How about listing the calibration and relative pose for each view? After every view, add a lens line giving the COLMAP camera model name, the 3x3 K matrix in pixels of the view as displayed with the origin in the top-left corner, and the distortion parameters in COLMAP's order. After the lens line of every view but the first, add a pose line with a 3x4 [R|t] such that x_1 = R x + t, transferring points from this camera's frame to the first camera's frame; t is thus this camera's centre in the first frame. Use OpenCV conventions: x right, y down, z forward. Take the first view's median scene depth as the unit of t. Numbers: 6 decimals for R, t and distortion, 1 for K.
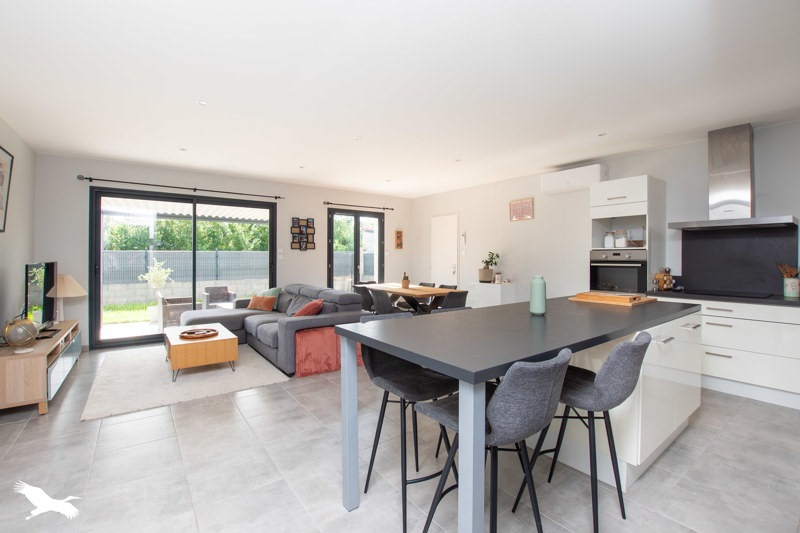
lens RADIAL K [[359.1, 0, 400.0], [0, 359.1, 266.5], [0, 0, 1]] dist [-0.000651, -0.000073]
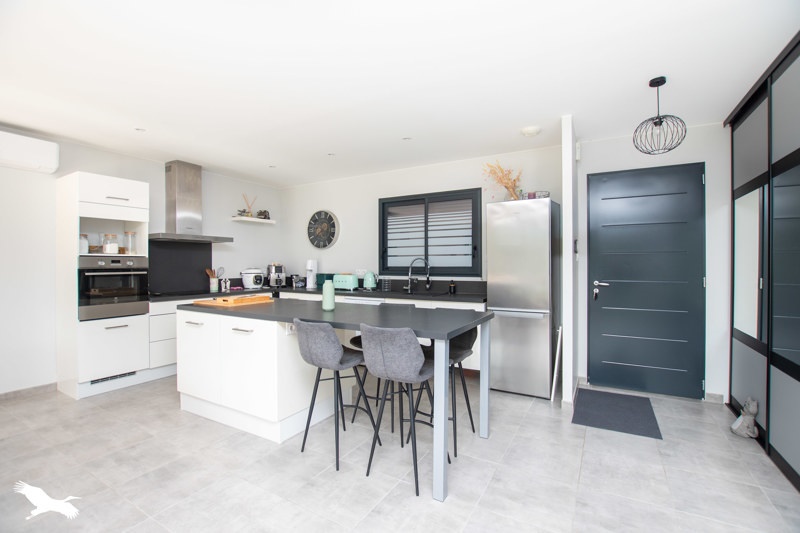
lens RADIAL K [[359.1, 0, 400.0], [0, 359.1, 266.5], [0, 0, 1]] dist [-0.000651, -0.000073]
pose [[-0.380563, -0.006100, 0.924735, -0.494635], [0.027855, 0.999449, 0.018056, -0.017869], [-0.924335, 0.032630, -0.380184, 0.691926]]
